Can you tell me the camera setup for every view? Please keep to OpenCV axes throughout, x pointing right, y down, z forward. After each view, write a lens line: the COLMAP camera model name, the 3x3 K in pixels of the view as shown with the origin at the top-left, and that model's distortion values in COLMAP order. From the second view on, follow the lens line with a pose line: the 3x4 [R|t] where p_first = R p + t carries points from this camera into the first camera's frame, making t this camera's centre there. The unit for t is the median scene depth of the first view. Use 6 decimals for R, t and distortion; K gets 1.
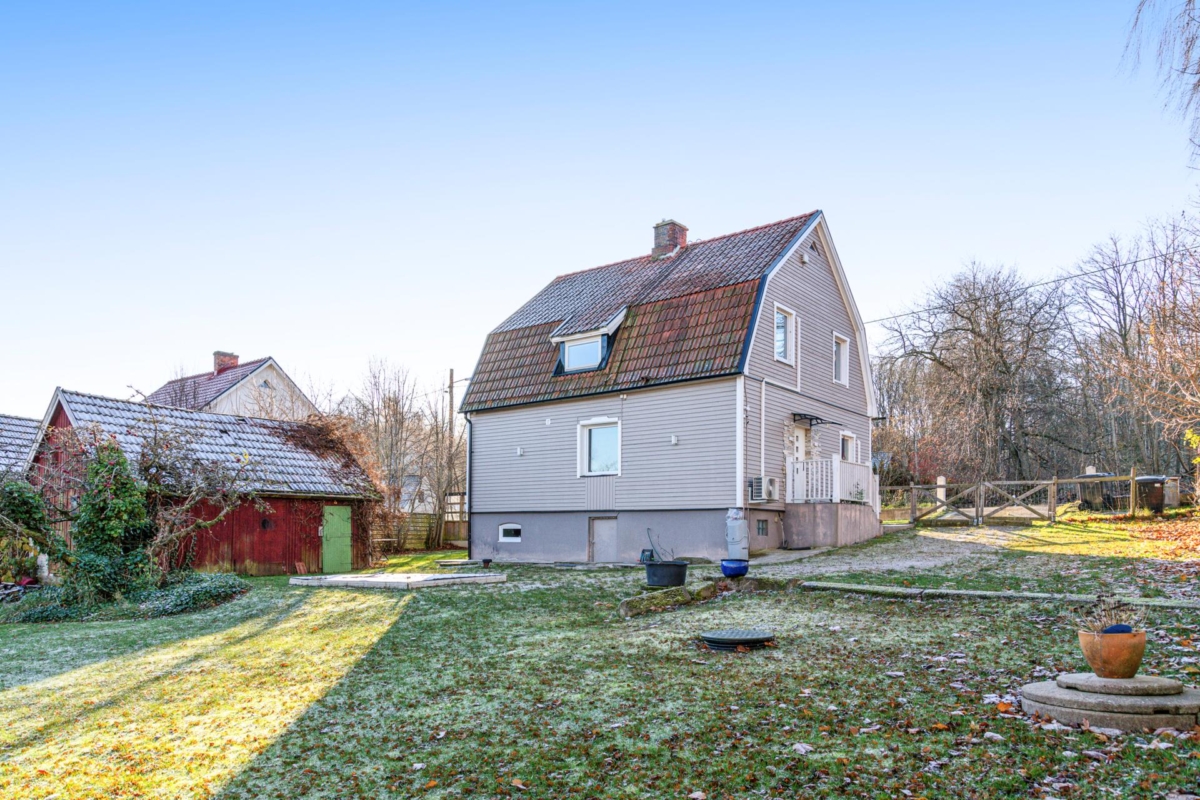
lens RADIAL K [[800.1, 0, 600.2], [0, 800.1, 400.6], [0, 0, 1]] dist [0.023993, 0.002074]
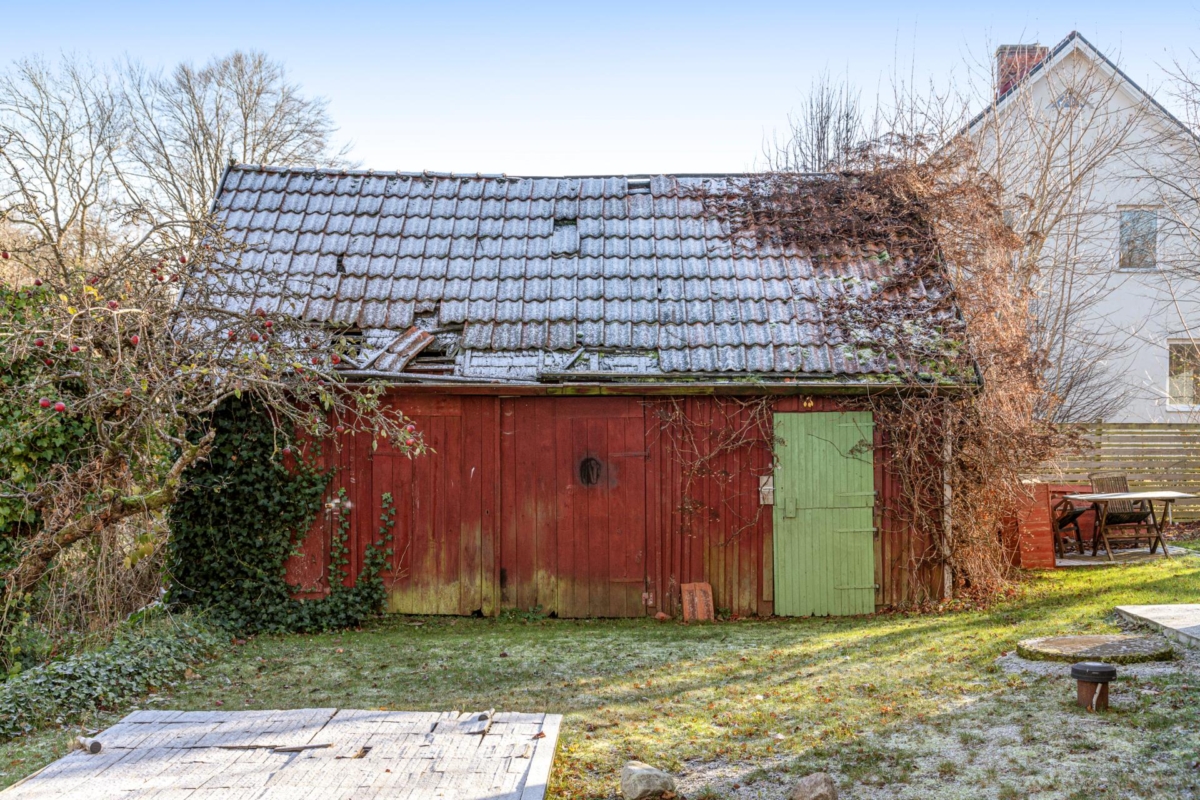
lens RADIAL K [[1484.3, 0, 600.2], [0, 1484.3, 399.3], [0, 0, 1]] dist [-0.021125, 0.000000]
pose [[0.590875, -0.016631, -0.806592, 0.099198], [0.137910, 0.987154, 0.080673, 0.065700], [0.794888, -0.158905, 0.585578, 0.581328]]
